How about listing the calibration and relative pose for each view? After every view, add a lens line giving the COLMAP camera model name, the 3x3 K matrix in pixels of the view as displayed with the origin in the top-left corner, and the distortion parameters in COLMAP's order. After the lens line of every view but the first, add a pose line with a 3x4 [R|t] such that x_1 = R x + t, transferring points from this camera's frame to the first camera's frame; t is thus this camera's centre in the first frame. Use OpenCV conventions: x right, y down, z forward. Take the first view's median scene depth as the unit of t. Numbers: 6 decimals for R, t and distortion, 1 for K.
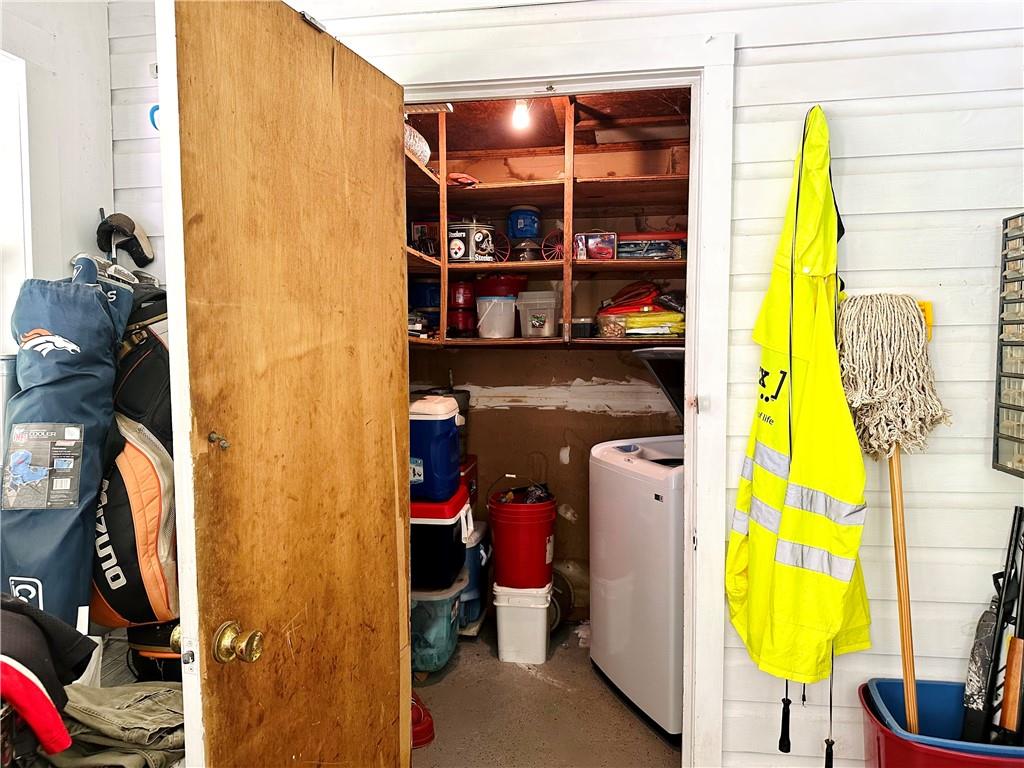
lens RADIAL K [[732.6, 0, 512.9], [0, 732.6, 388.4], [0, 0, 1]] dist [0.119312, -0.148246]
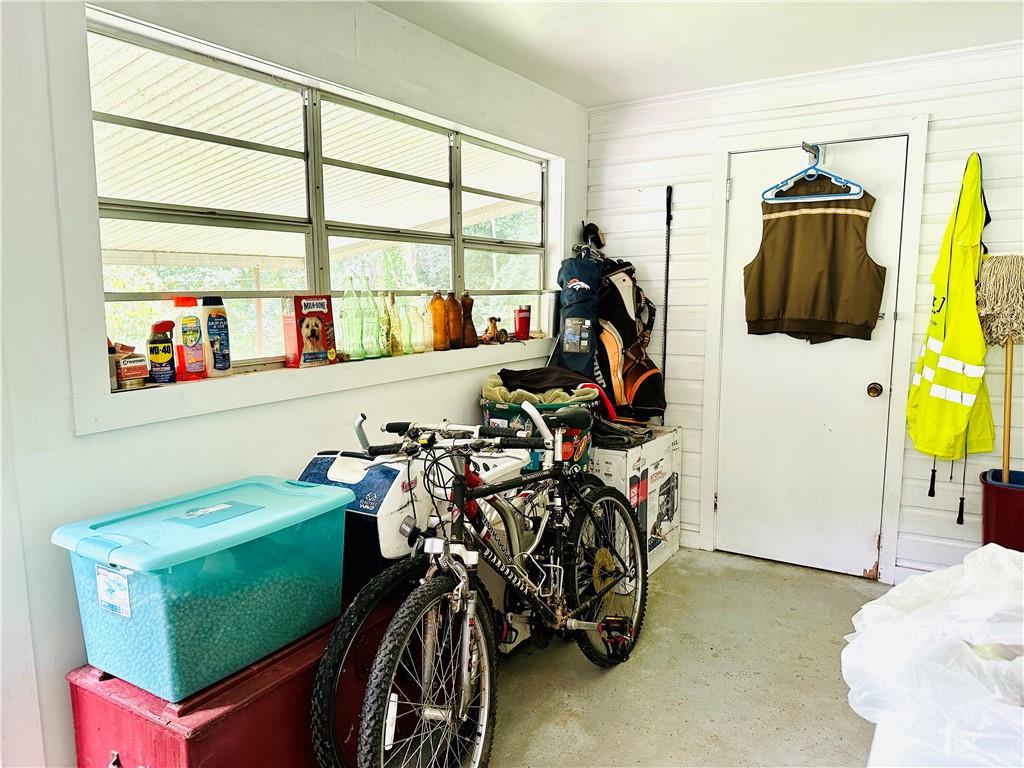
lens RADIAL K [[732.6, 0, 512.9], [0, 732.6, 388.4], [0, 0, 1]] dist [0.119312, -0.148246]
pose [[0.922168, 0.052198, -0.383252, 0.098743], [-0.027999, 0.997261, 0.068453, 0.107807], [0.385776, -0.052395, 0.921104, -1.187309]]
